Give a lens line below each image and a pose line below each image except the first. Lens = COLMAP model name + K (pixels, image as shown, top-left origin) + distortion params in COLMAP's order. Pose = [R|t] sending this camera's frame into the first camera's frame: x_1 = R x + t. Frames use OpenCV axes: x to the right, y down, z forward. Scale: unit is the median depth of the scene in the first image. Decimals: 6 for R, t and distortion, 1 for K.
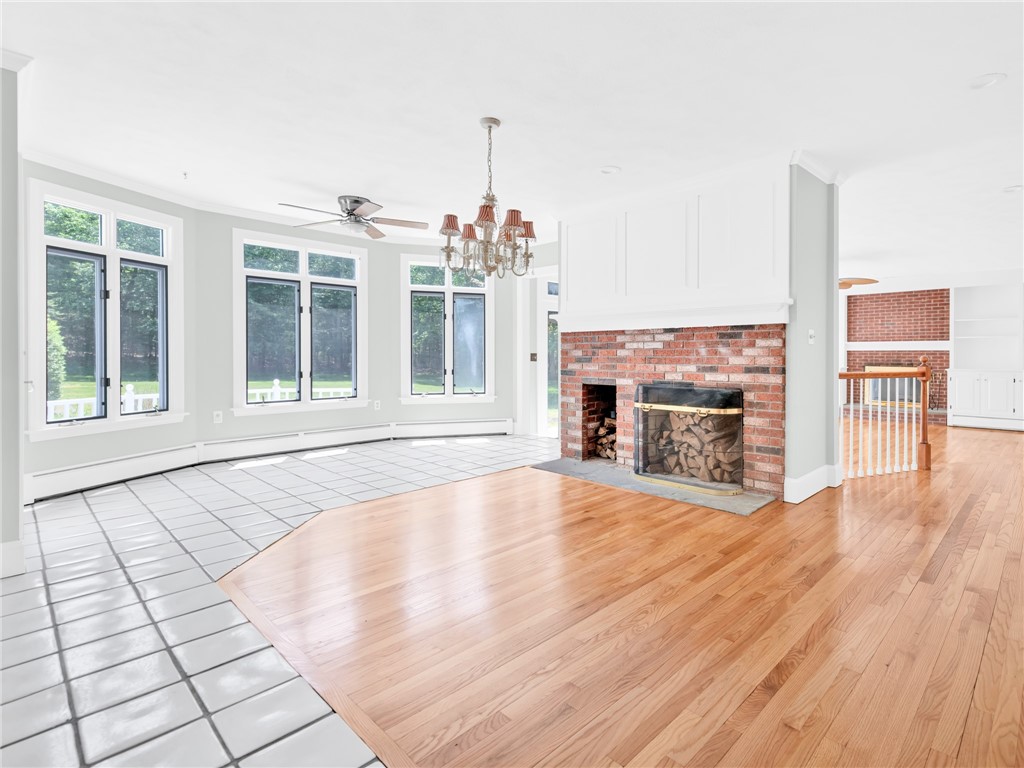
lens RADIAL K [[538.5, 0, 562.6], [0, 538.5, 359.5], [0, 0, 1]] dist [0.003093, -0.003076]
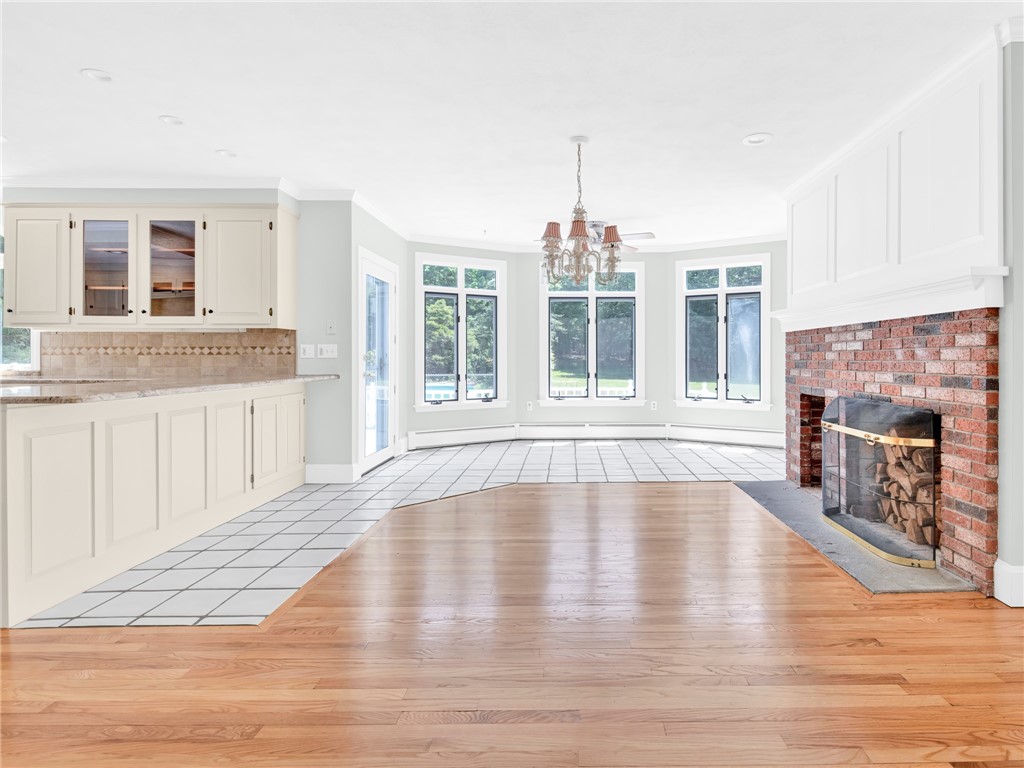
lens RADIAL K [[538.5, 0, 546.2], [0, 538.5, 362.1], [0, 0, 1]] dist [0.003093, -0.003076]
pose [[0.663649, 0.003194, -0.748038, 0.435979], [-0.003679, 0.999993, 0.001006, -0.003039], [0.748035, 0.002085, 0.663656, 0.173914]]
